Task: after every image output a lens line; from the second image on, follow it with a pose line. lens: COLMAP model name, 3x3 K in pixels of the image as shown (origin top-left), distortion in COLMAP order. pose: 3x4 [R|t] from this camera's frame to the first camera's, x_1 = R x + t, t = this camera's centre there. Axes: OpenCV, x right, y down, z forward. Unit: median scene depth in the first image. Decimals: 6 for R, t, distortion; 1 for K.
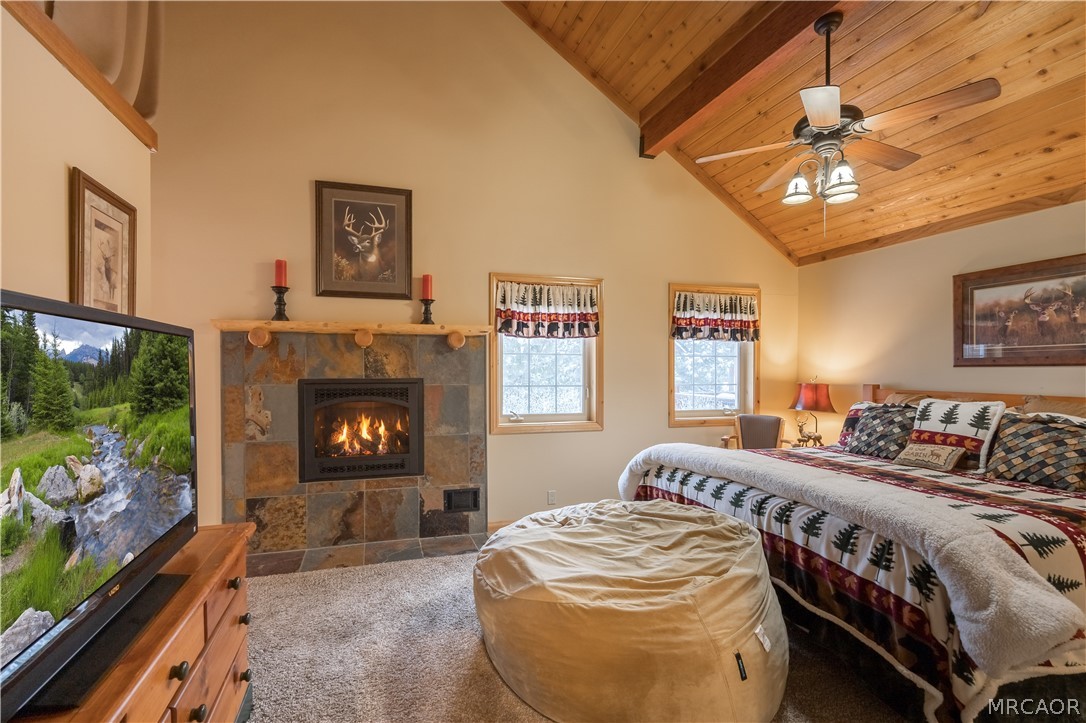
lens RADIAL K [[492.0, 0, 540.7], [0, 492.0, 369.4], [0, 0, 1]] dist [0.001534, 0.000009]
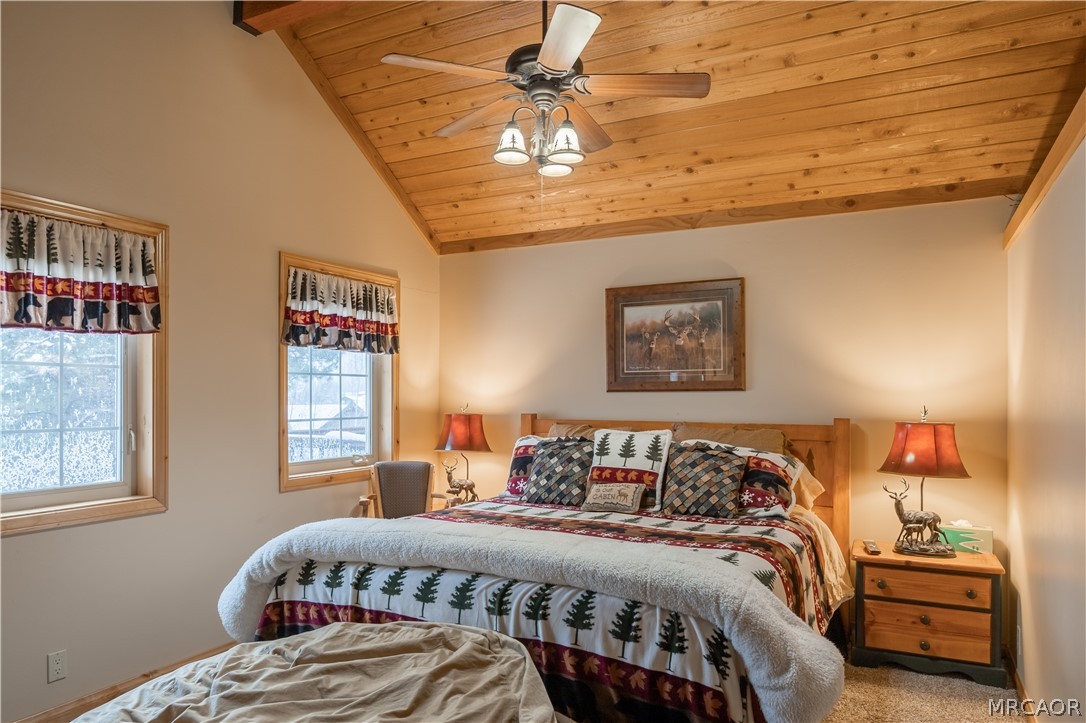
lens RADIAL K [[697.3, 0, 545.5], [0, 697.3, 385.7], [0, 0, 1]] dist [-0.007065, -0.000970]
pose [[0.704661, 0.007844, 0.709501, -0.145527], [0.001020, 0.999927, -0.012068, -0.001650], [-0.709544, 0.009227, 0.704601, 0.229292]]
